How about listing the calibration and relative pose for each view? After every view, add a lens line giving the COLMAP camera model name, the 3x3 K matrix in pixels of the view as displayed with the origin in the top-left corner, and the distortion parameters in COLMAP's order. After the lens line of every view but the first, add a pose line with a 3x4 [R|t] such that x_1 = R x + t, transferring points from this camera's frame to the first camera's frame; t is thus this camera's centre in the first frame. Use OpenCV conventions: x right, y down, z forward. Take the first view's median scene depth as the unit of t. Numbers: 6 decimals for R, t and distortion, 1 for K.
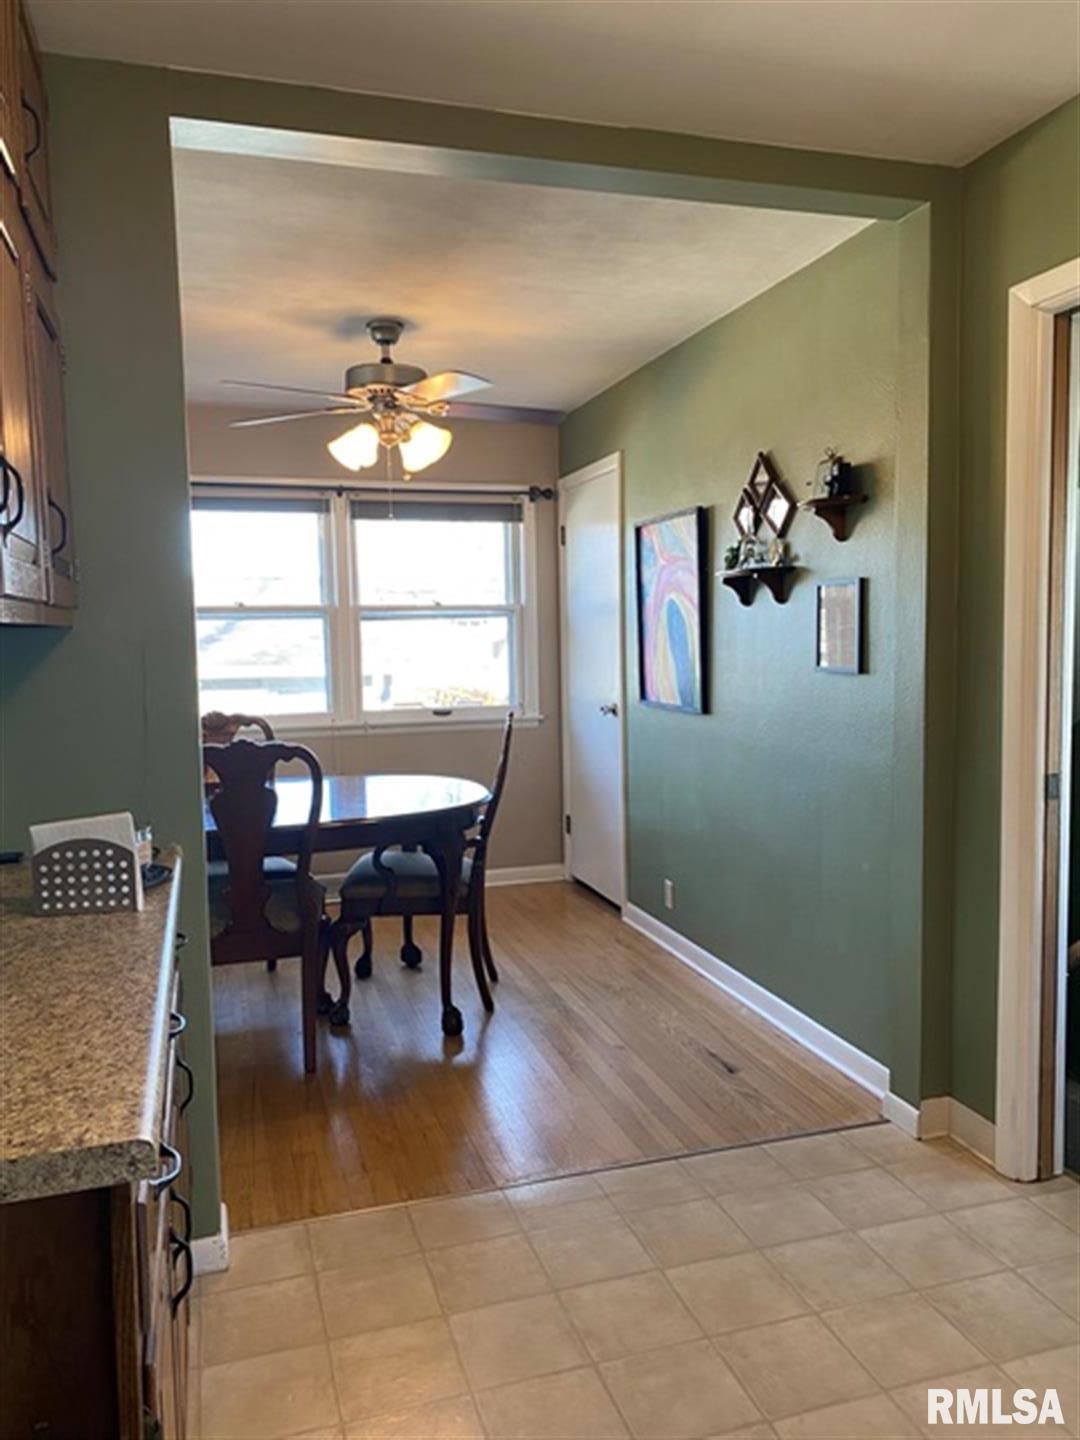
lens RADIAL K [[1105.9, 0, 540.0], [0, 1105.9, 720.0], [0, 0, 1]] dist [0.003613, -0.001278]
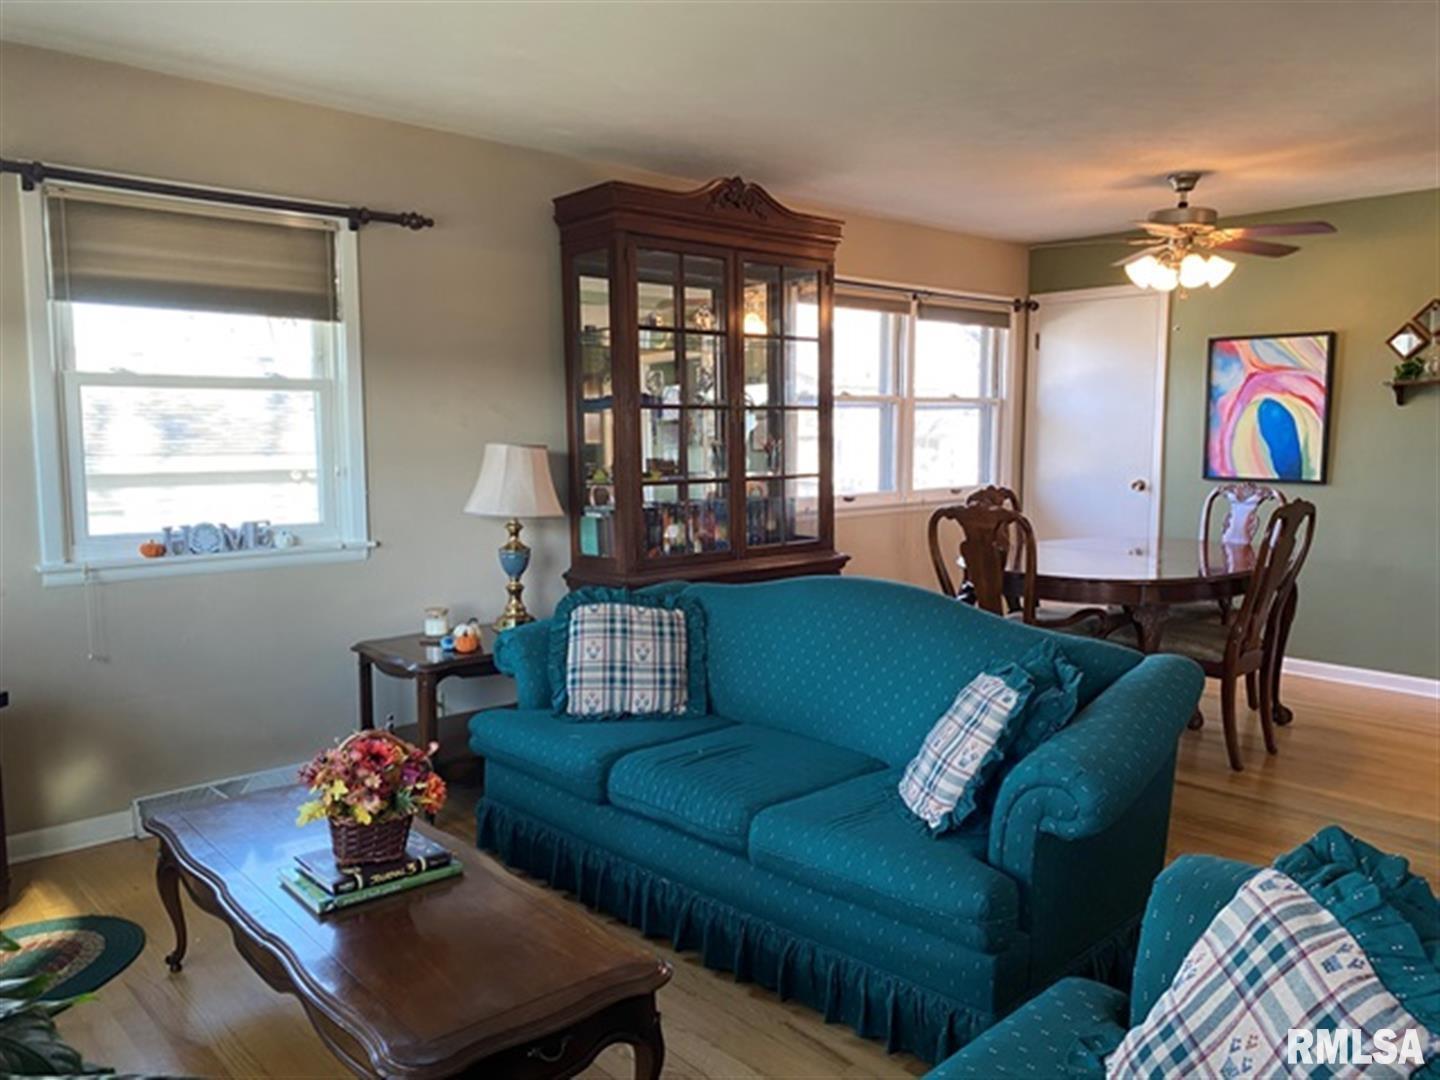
lens RADIAL K [[1105.9, 0, 720.0], [0, 1105.9, 540.0], [0, 0, 1]] dist [0.003613, -0.001278]
pose [[0.905356, -0.033923, 0.423297, -0.807062], [0.023036, 0.999260, 0.030810, 0.003423], [-0.424029, -0.018143, 0.905467, 0.056470]]
